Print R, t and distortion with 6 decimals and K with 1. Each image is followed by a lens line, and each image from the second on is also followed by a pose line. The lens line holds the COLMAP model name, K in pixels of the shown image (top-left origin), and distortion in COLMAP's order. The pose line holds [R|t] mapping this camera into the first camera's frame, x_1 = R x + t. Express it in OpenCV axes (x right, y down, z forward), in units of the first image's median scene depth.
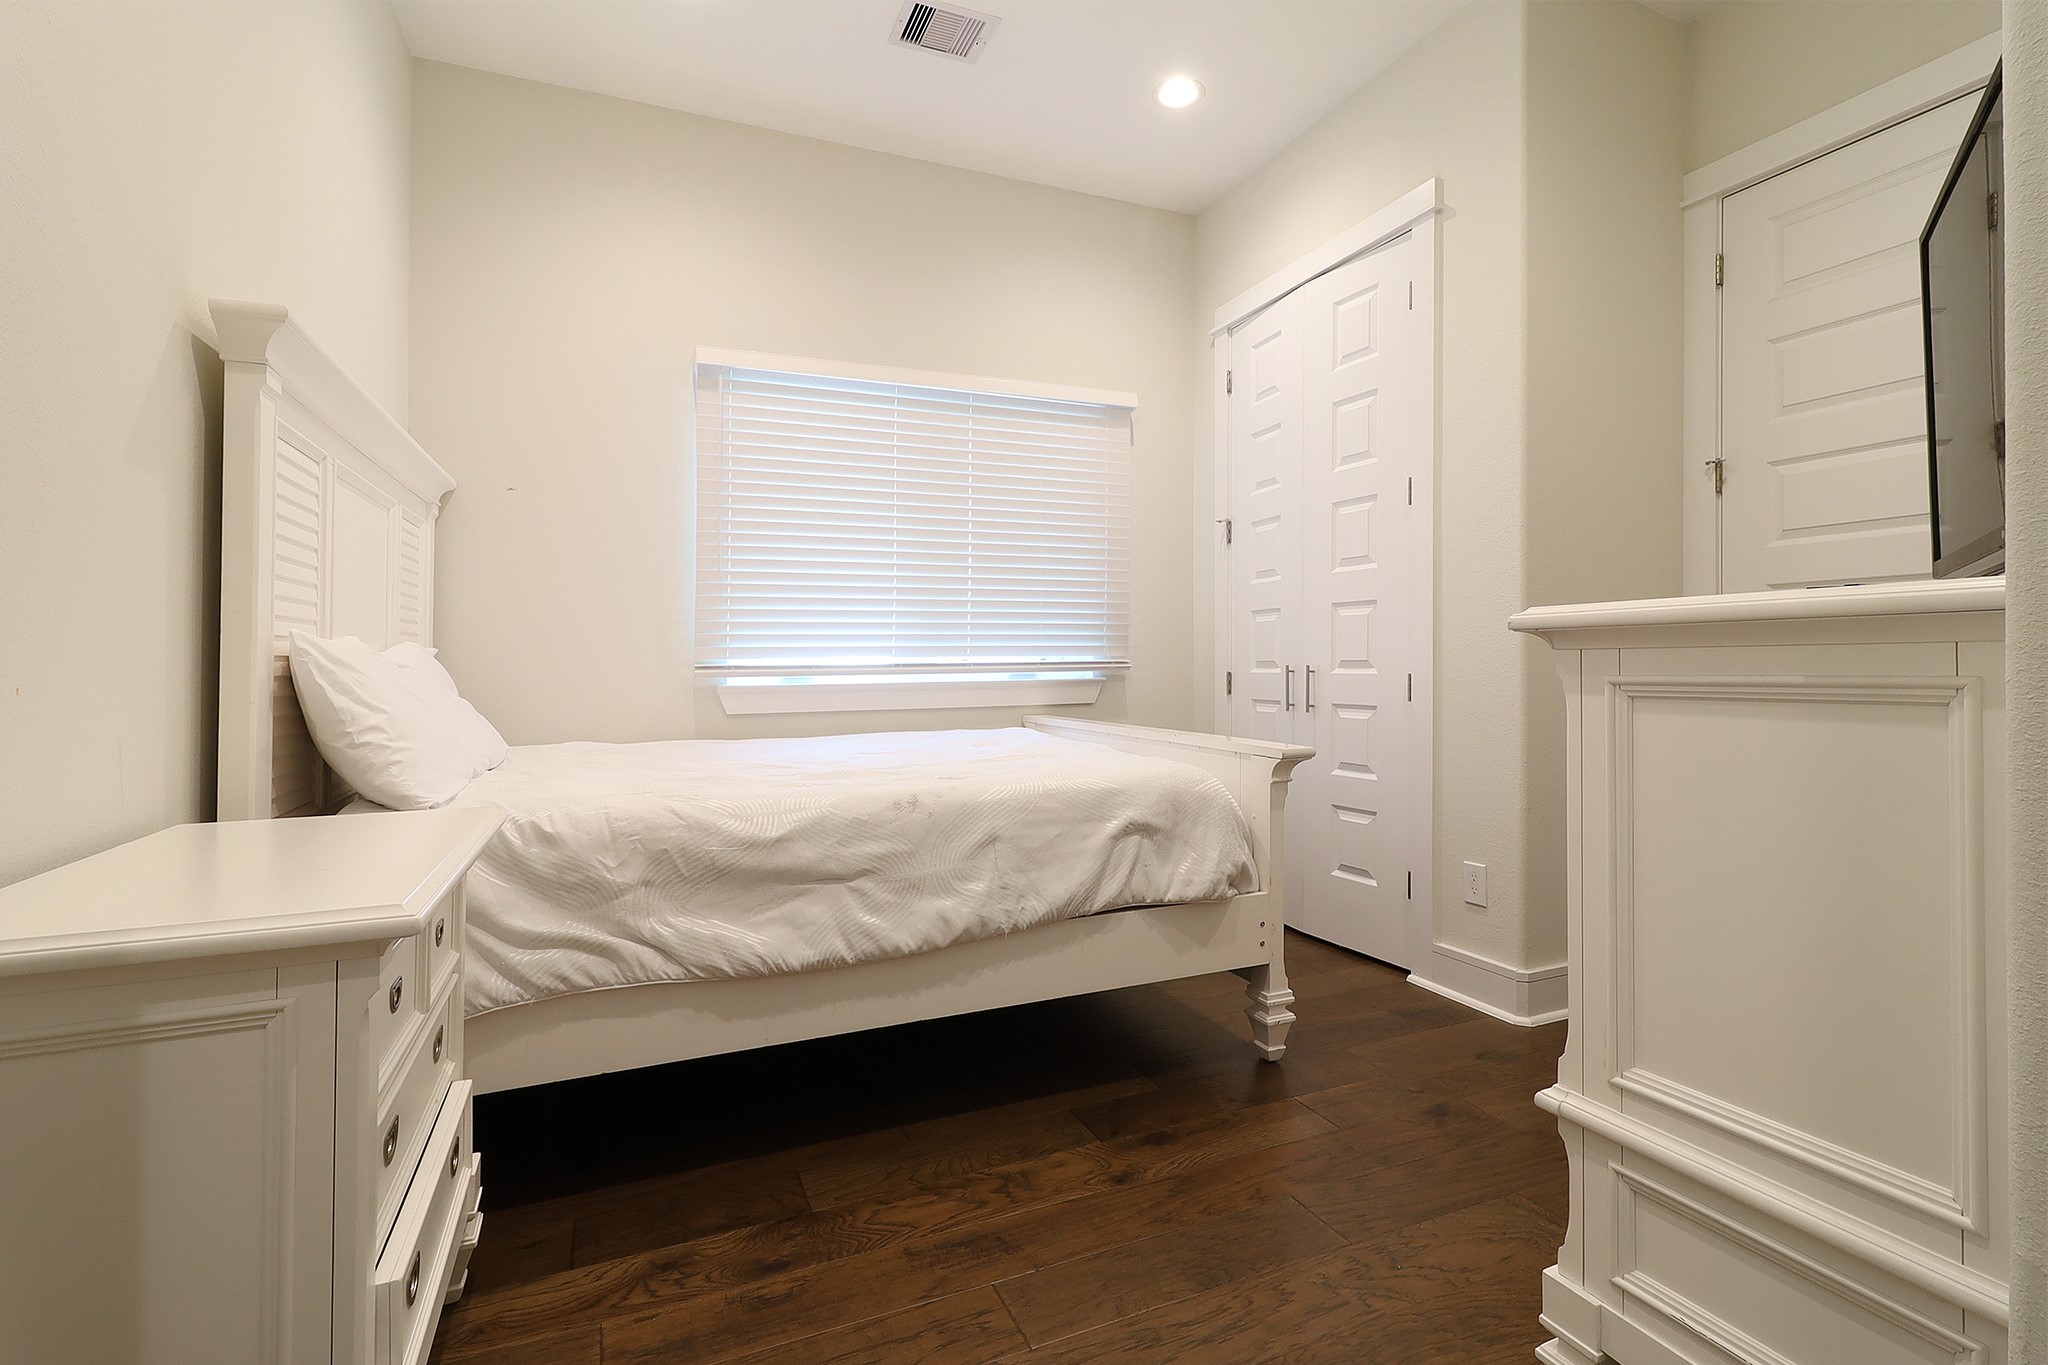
lens RADIAL K [[931.5, 0, 1025.8], [0, 931.5, 642.2], [0, 0, 1]] dist [0.002686, -0.000431]
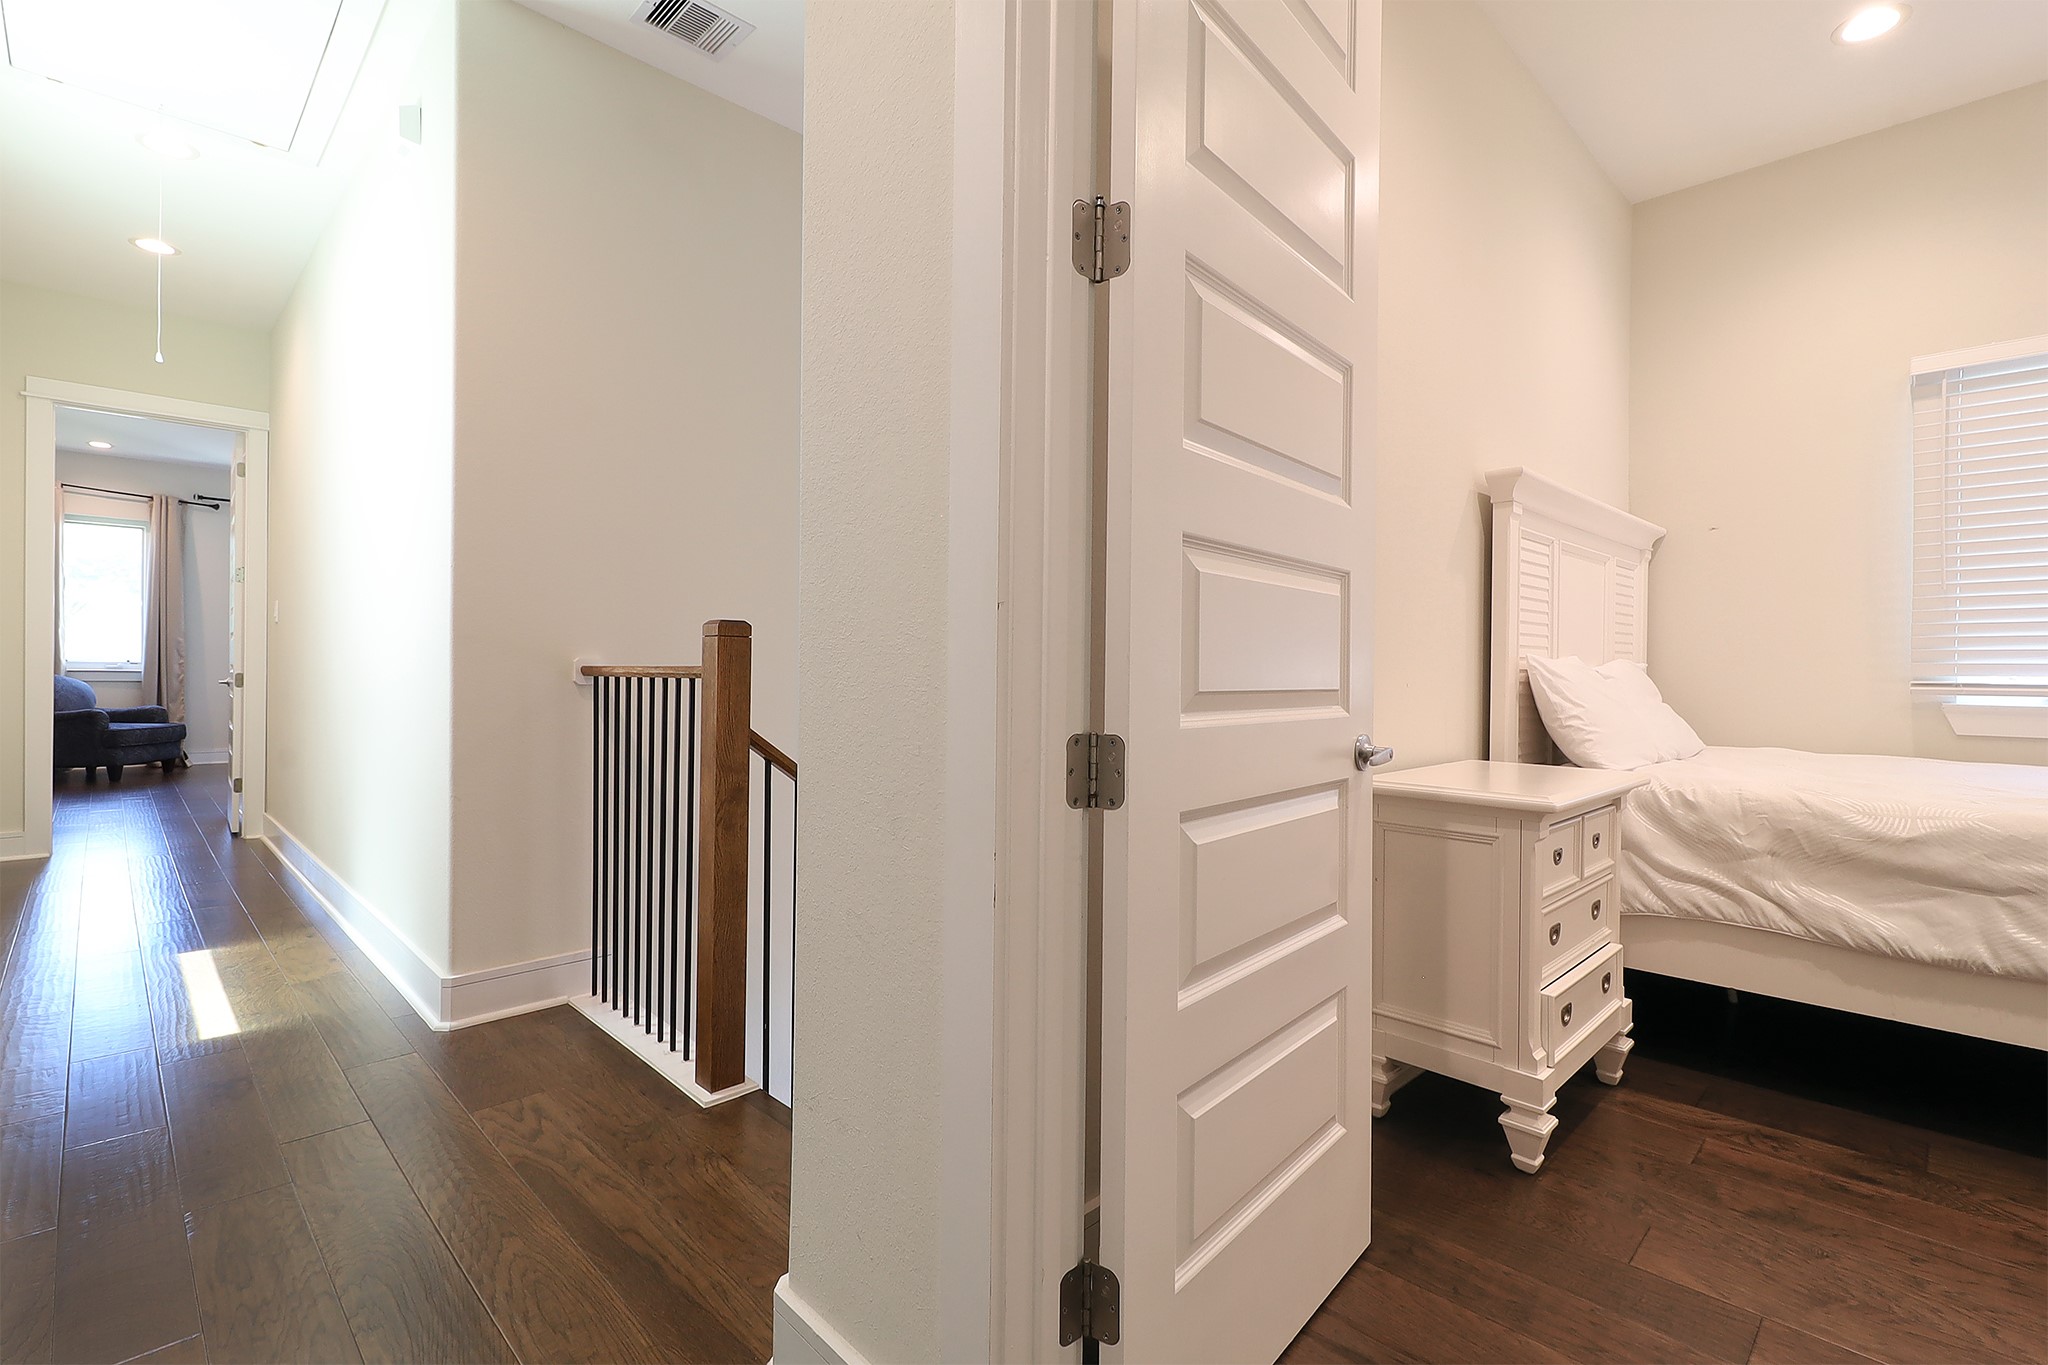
lens RADIAL K [[964.9, 0, 1011.7], [0, 964.9, 665.7], [0, 0, 1]] dist [-0.000453, -0.000535]
pose [[0.349844, 0.008763, -0.936767, 0.465383], [0.005333, 0.999921, 0.011346, -0.015780], [0.936793, -0.008965, 0.349769, -0.429778]]
